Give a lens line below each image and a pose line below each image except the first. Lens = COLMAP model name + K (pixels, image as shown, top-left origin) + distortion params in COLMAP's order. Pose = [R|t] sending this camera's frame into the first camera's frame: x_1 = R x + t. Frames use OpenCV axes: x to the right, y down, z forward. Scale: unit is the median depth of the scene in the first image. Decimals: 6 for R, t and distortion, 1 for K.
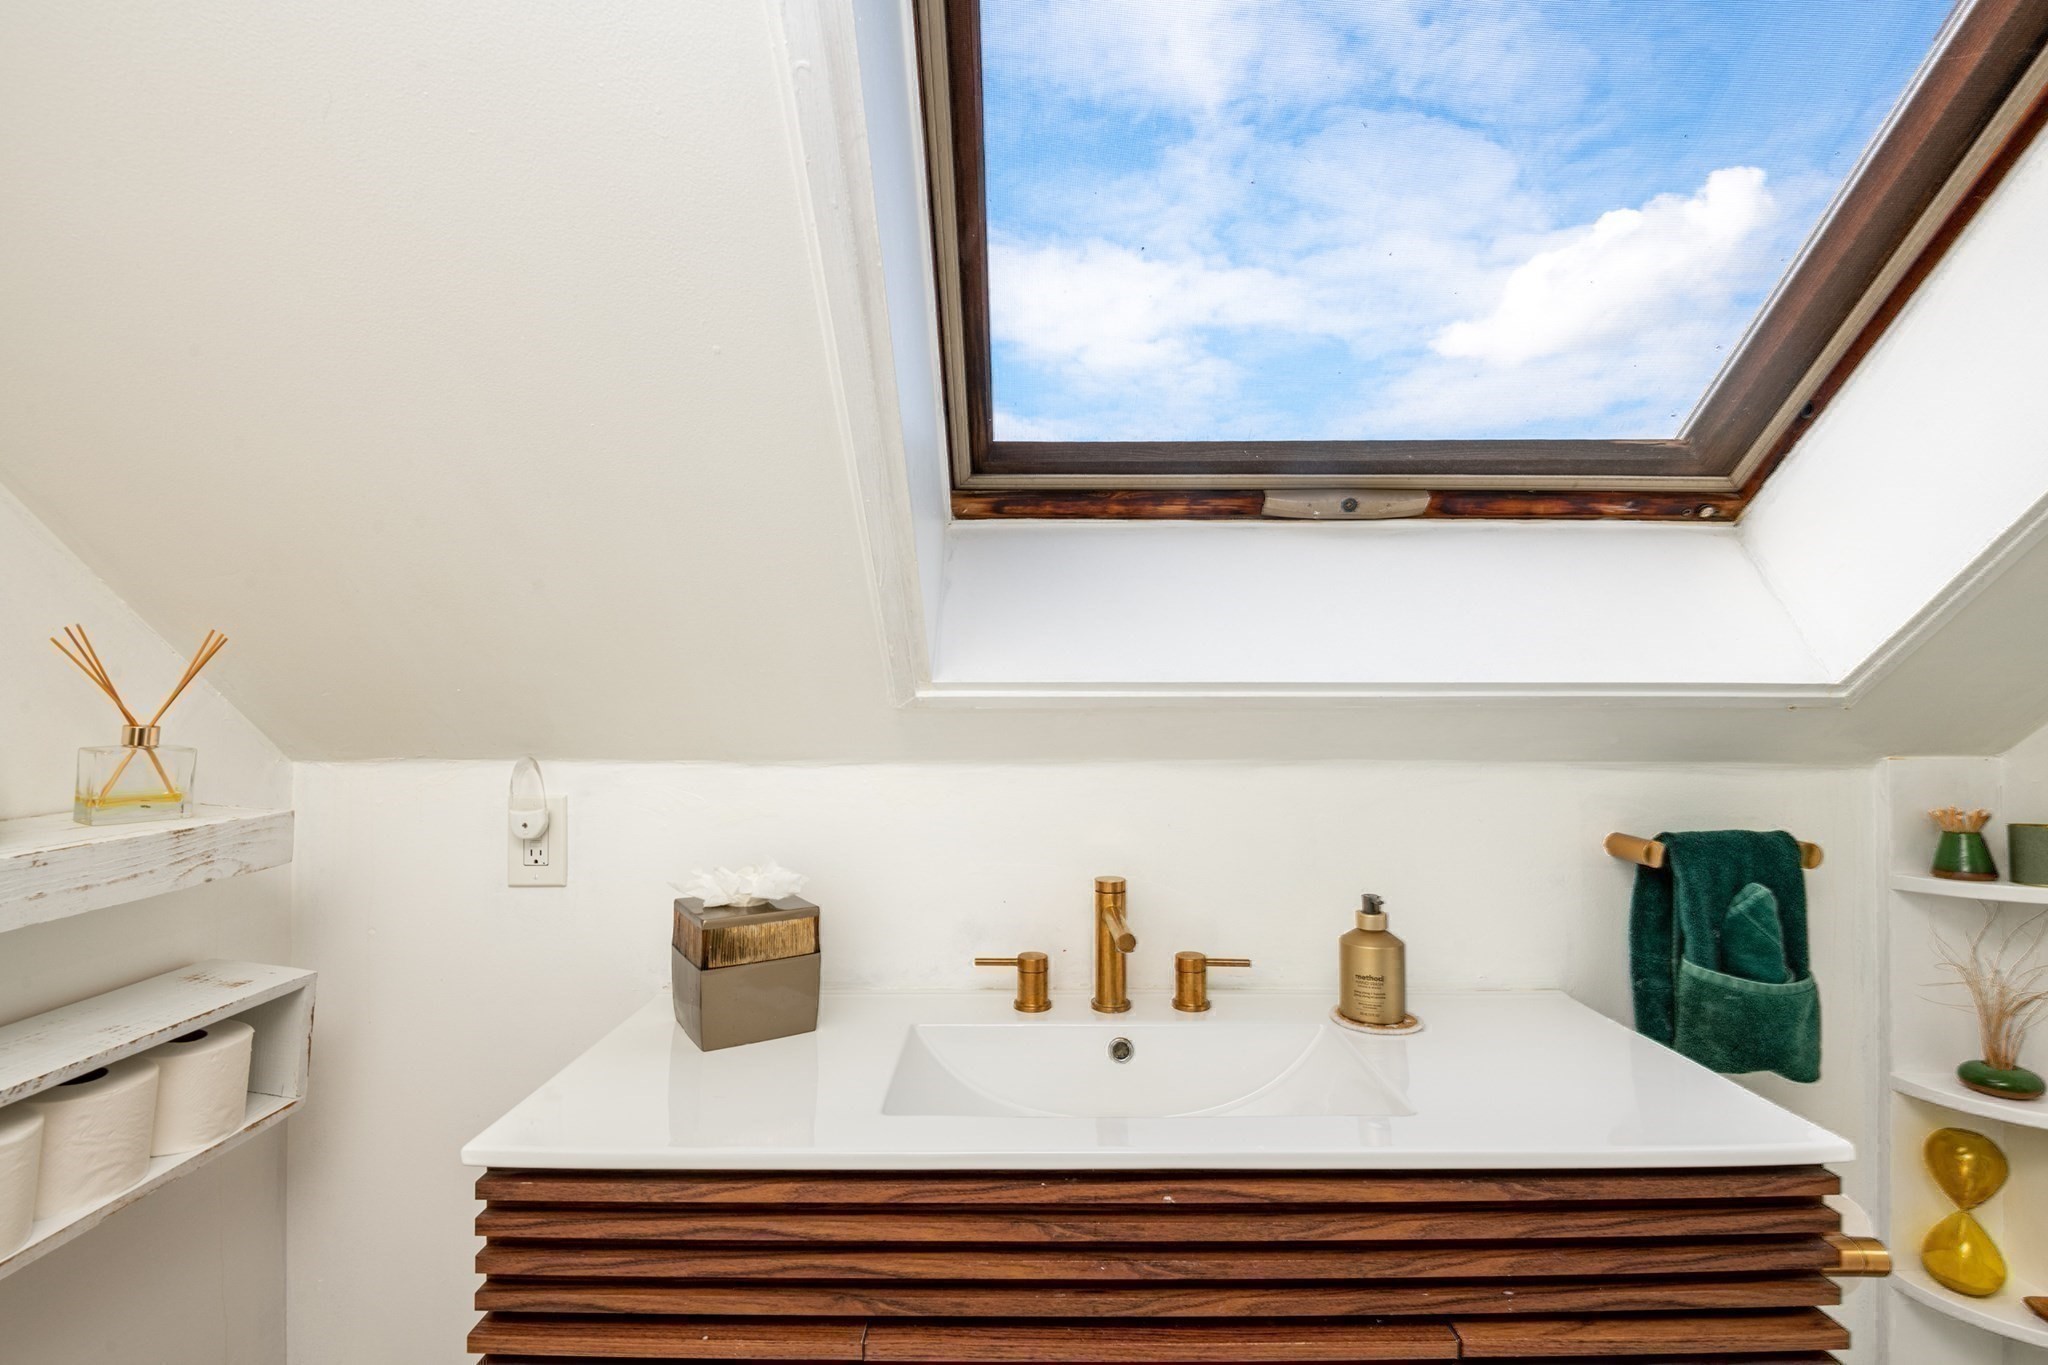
lens RADIAL K [[957.9, 0, 1021.3], [0, 957.9, 678.7], [0, 0, 1]] dist [0.001148, -0.014983]
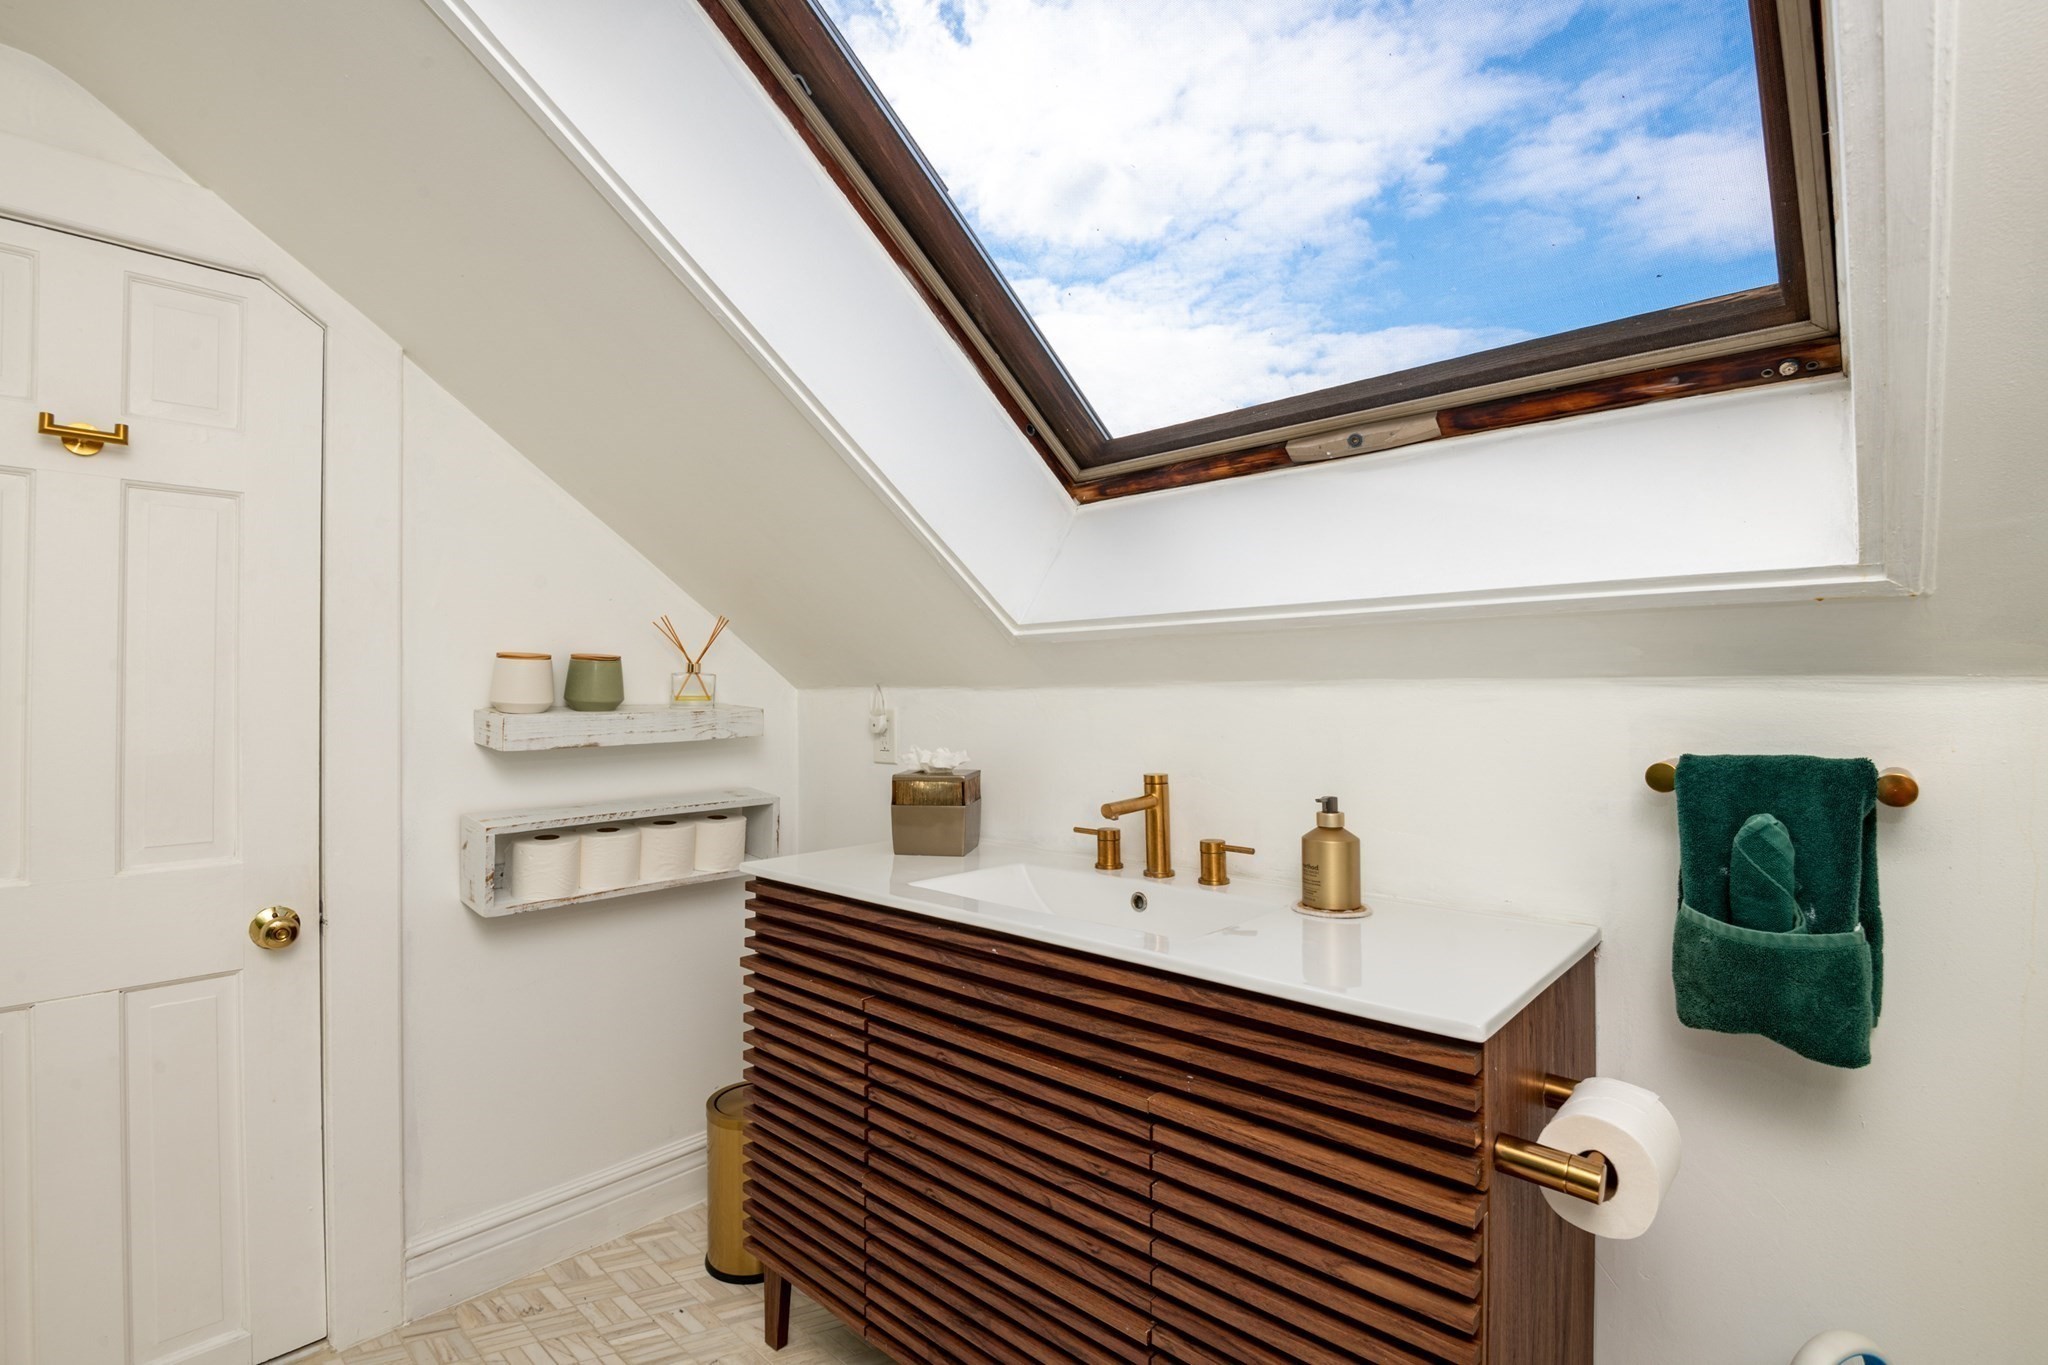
lens RADIAL K [[957.9, 0, 1021.3], [0, 957.9, 678.7], [0, 0, 1]] dist [0.001148, -0.014983]
pose [[0.730149, -0.015761, -0.683106, 0.831984], [0.023804, 0.999714, 0.002376, 0.076336], [0.682873, -0.017996, 0.730315, -0.044422]]
